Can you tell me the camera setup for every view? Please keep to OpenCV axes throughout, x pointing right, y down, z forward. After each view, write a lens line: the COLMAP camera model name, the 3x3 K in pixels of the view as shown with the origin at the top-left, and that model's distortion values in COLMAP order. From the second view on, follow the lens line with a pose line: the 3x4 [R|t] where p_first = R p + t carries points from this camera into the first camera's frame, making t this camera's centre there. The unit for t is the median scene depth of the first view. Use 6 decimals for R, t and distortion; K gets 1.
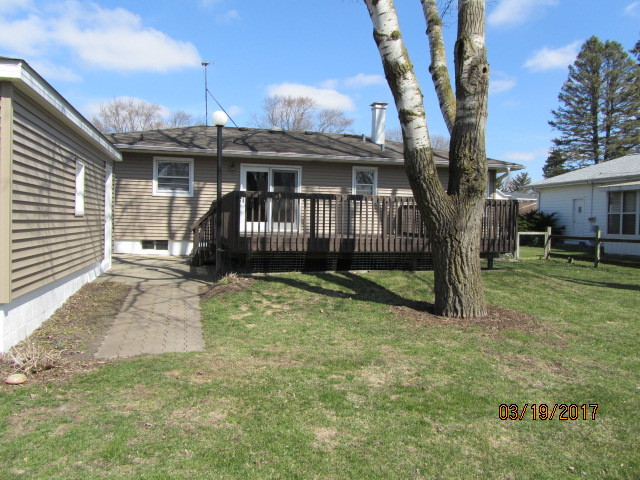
lens RADIAL K [[554.1, 0, 351.0], [0, 554.1, 238.8], [0, 0, 1]] dist [-0.017592, -0.003405]
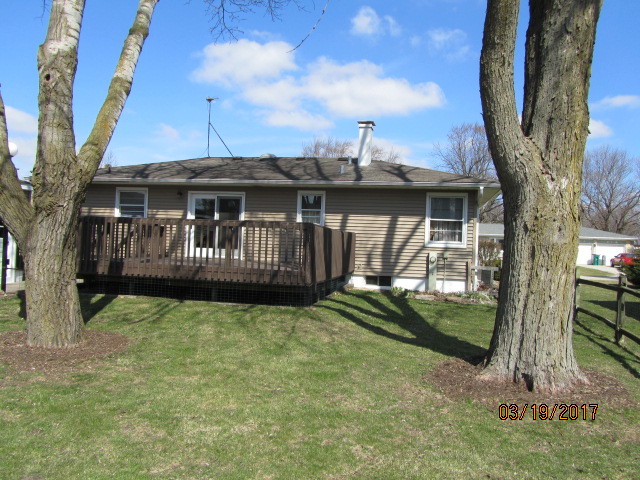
lens RADIAL K [[554.1, 0, 351.0], [0, 554.1, 238.8], [0, 0, 1]] dist [-0.017592, -0.003405]
pose [[0.880311, 0.008157, -0.474326, 0.546247], [-0.037695, 0.997894, -0.052798, -0.003537], [0.472896, 0.064358, 0.878765, 0.230173]]
